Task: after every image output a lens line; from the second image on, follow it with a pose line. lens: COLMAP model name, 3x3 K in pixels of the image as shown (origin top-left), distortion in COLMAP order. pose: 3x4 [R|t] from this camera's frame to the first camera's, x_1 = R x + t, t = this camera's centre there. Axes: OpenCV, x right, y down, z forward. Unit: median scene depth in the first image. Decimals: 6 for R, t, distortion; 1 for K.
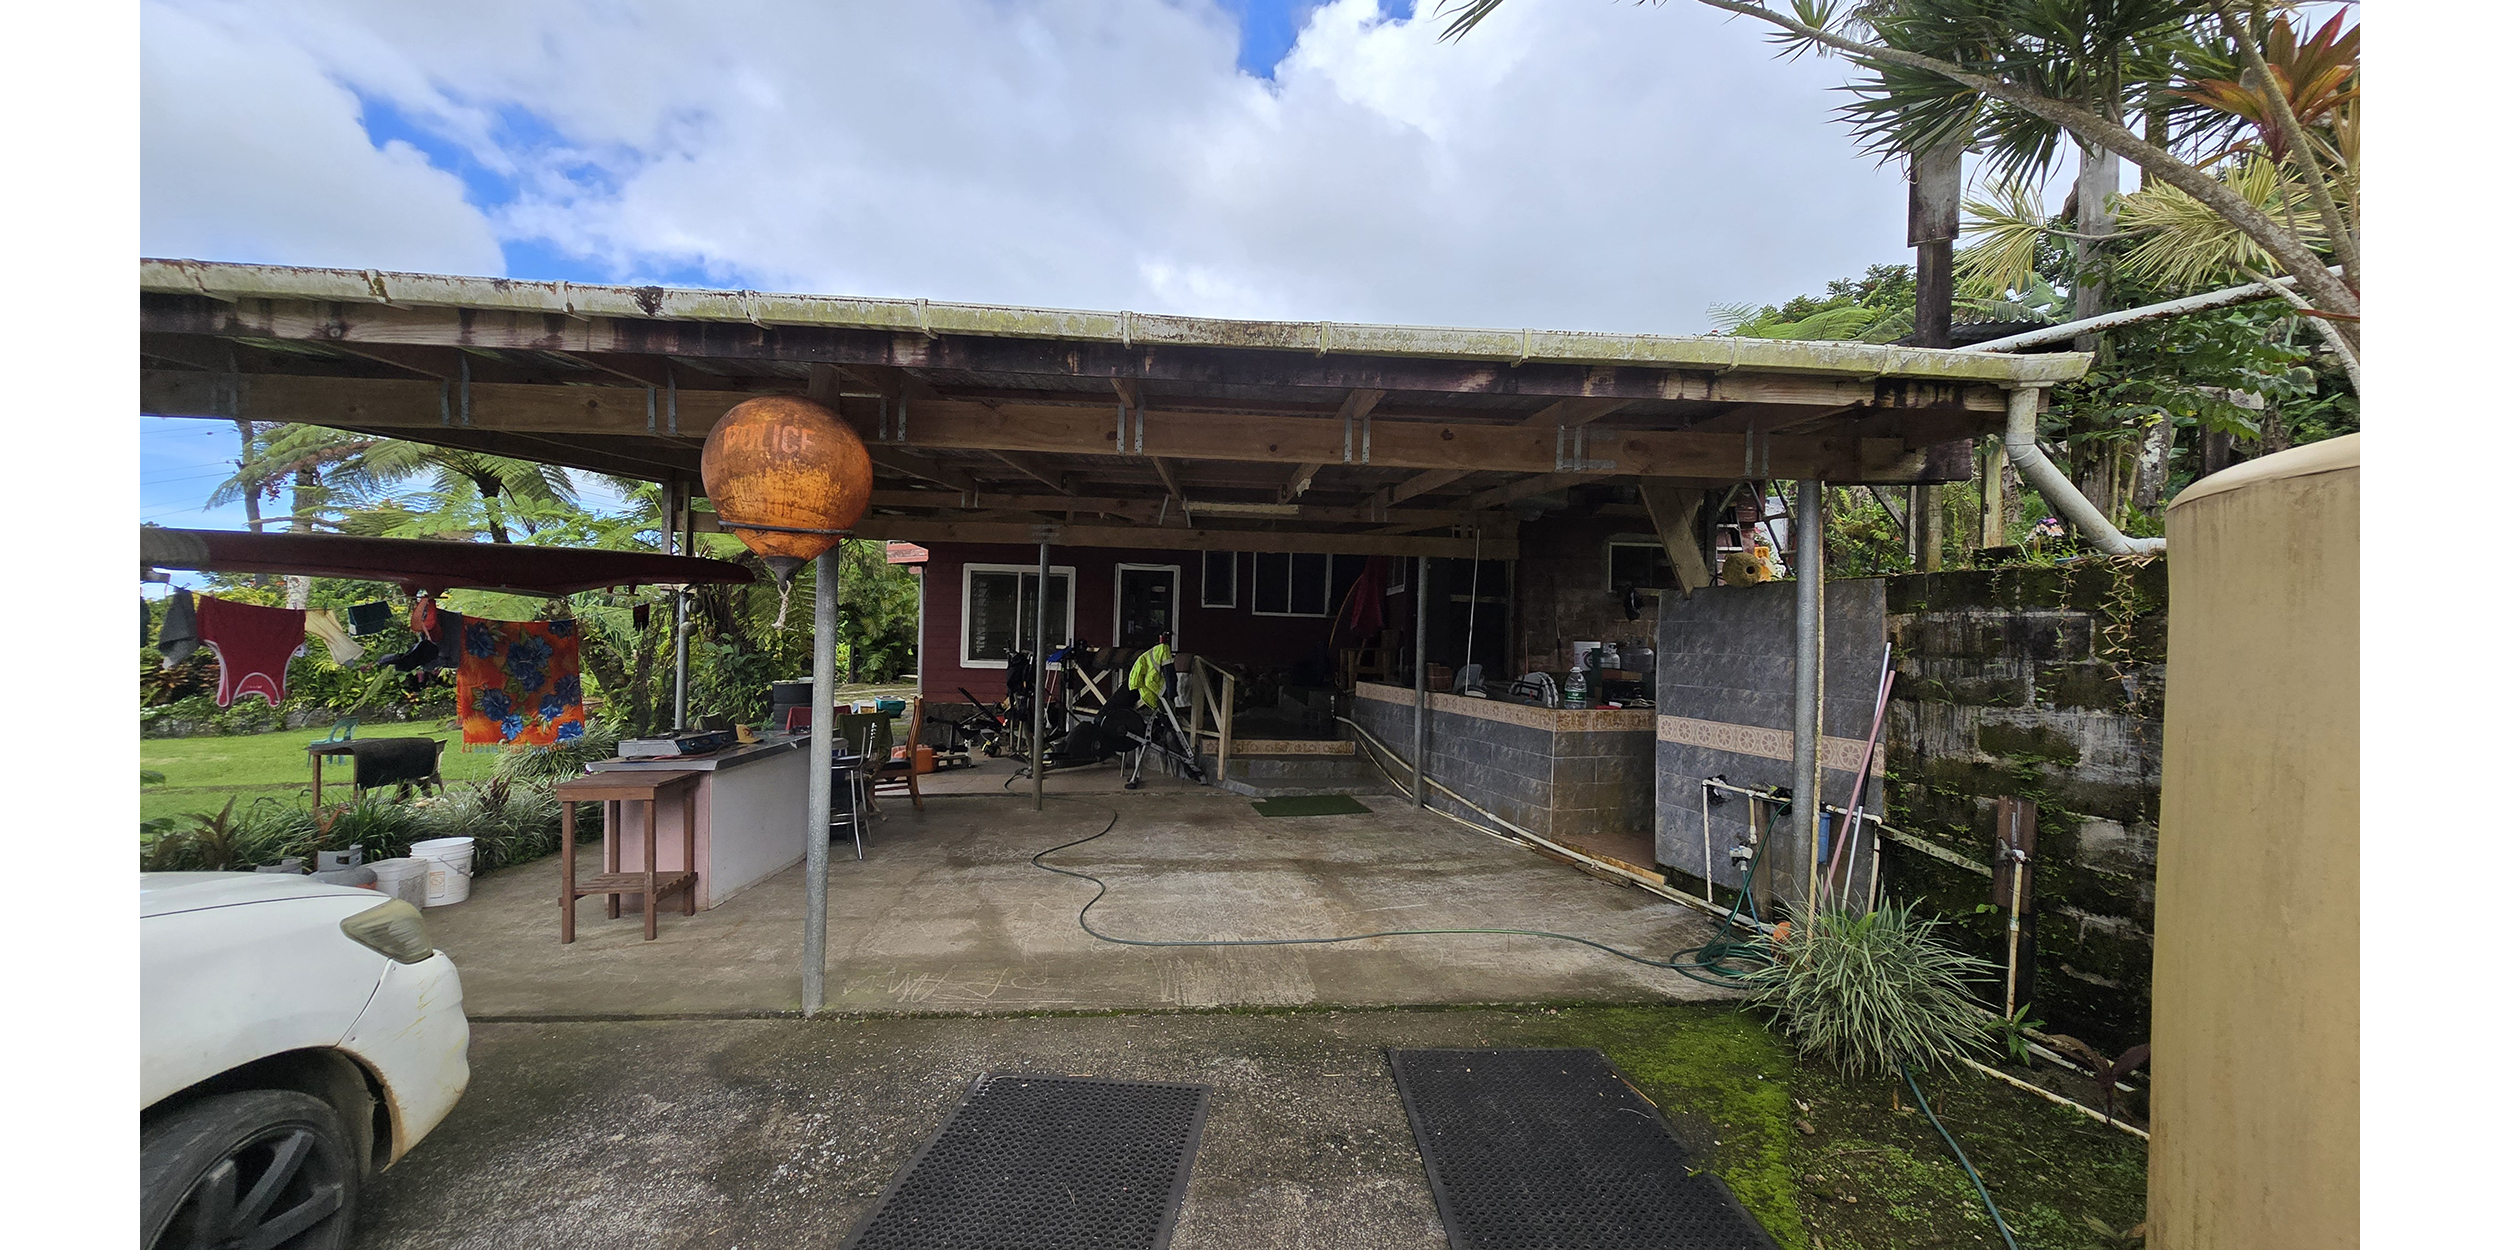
lens RADIAL K [[902.9, 0, 1249.9], [0, 902.9, 617.8], [0, 0, 1]] dist [-0.006169, -0.000019]
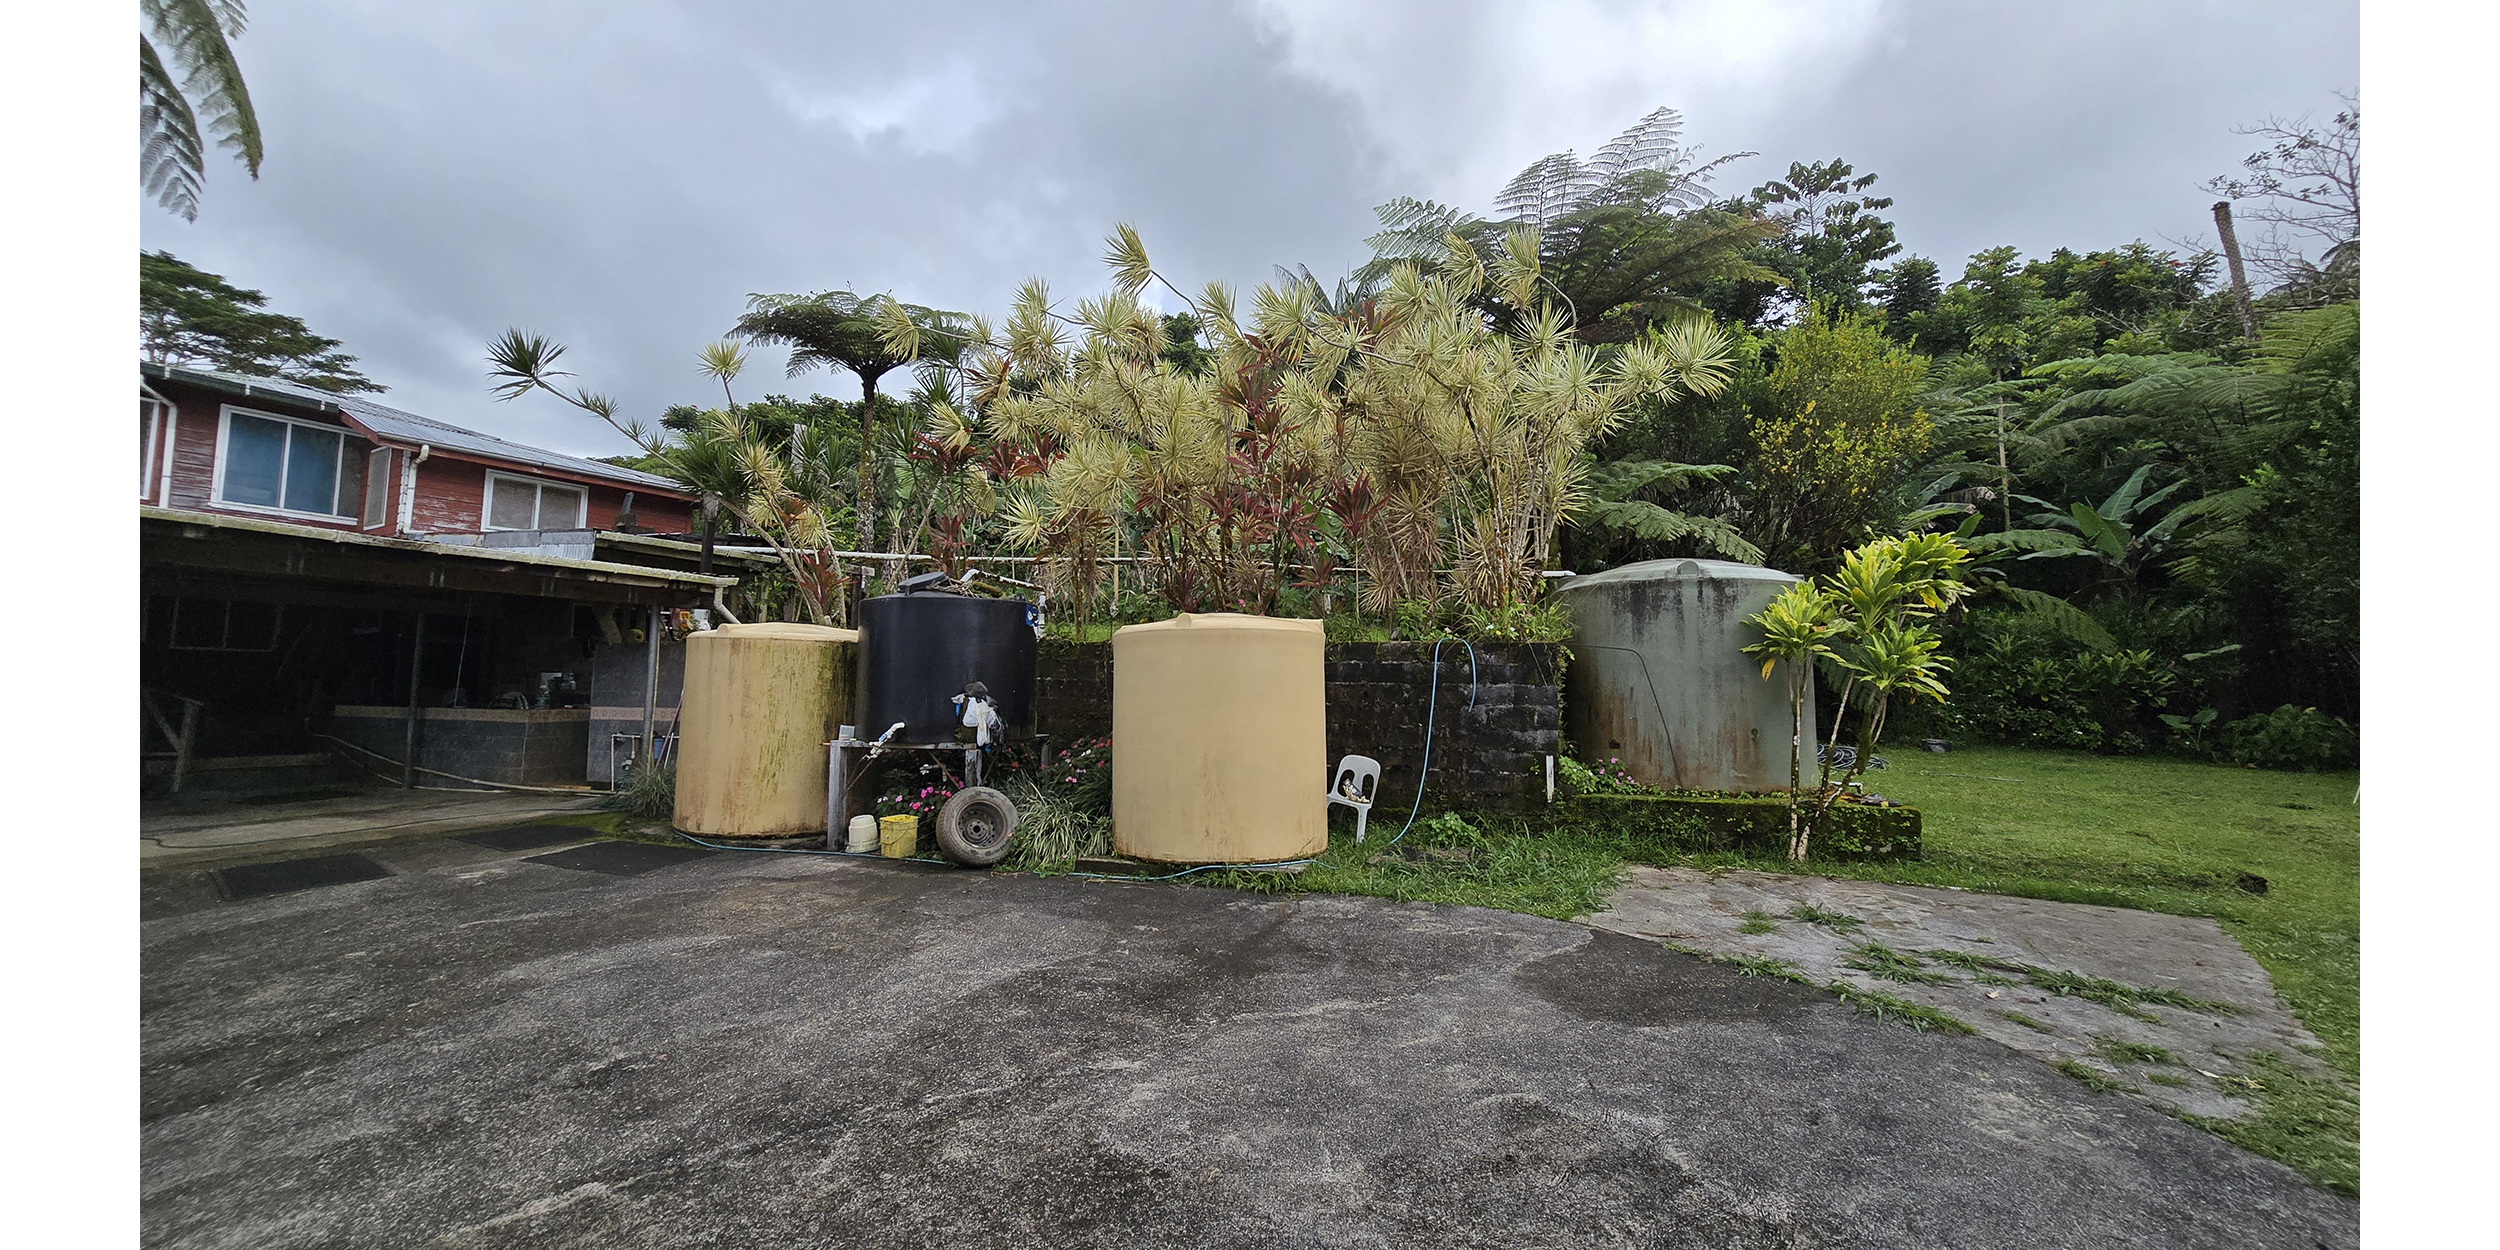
lens RADIAL K [[914.4, 0, 1245.7], [0, 914.4, 616.6], [0, 0, 1]] dist [-0.015166, -0.000041]
pose [[0.530896, 0.049129, 0.846012, -0.356976], [-0.013747, 0.998686, -0.049368, -0.008906], [-0.847326, 0.014579, 0.530874, -0.952121]]
